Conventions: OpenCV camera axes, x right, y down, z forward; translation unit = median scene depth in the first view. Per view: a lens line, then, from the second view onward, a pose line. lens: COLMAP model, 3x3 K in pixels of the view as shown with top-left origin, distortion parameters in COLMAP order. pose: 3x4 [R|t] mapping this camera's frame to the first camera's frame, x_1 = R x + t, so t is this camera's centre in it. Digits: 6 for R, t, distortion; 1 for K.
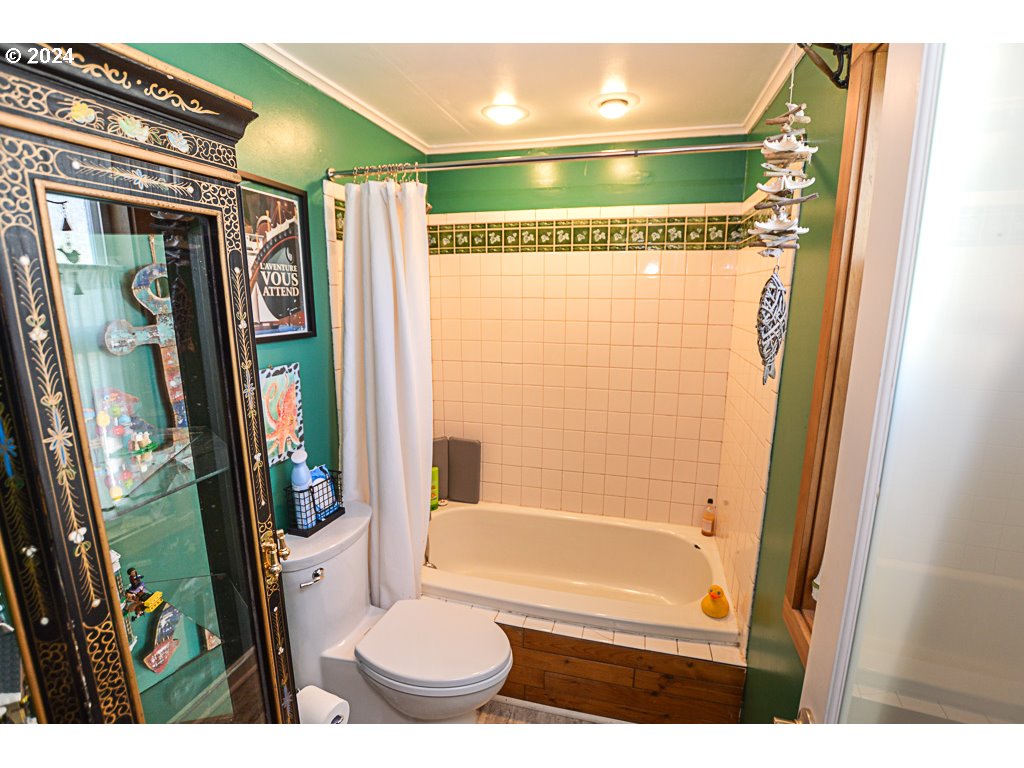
lens RADIAL K [[473.4, 0, 513.7], [0, 473.4, 383.9], [0, 0, 1]] dist [-0.018878, 0.000416]
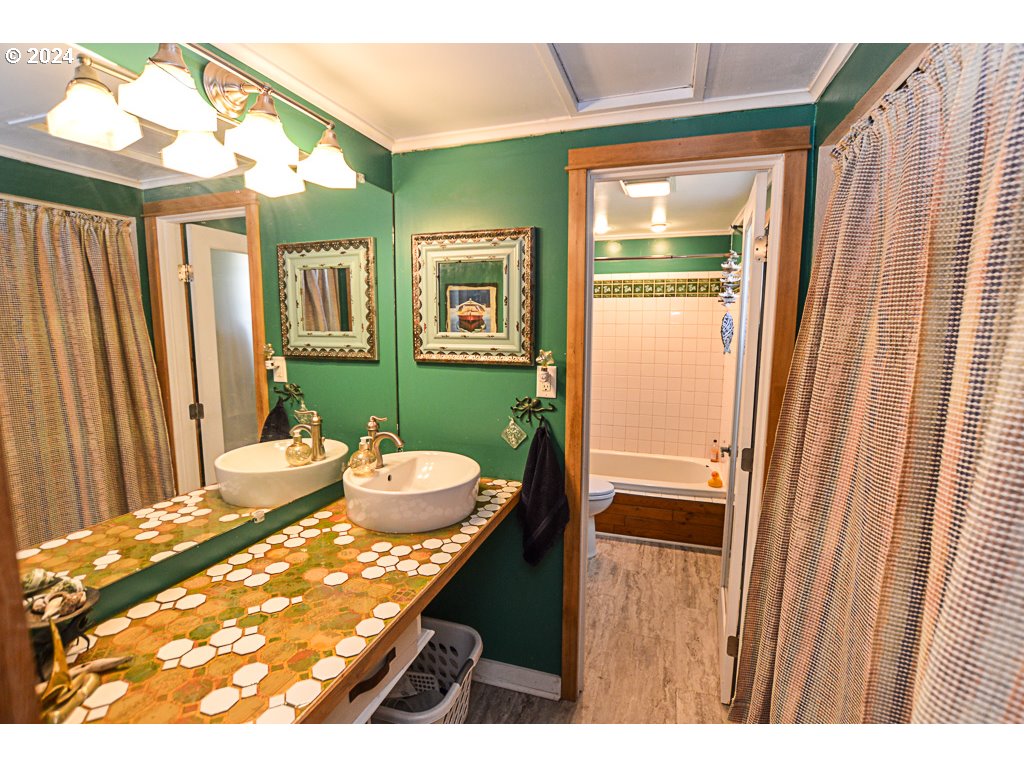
lens RADIAL K [[473.4, 0, 512.7], [0, 473.4, 386.4], [0, 0, 1]] dist [-0.018878, 0.000416]
pose [[0.998575, 0.005812, -0.053049, -0.232393], [-0.008898, 0.998270, -0.058120, 0.159521], [0.052619, 0.058510, 0.996899, -0.774348]]
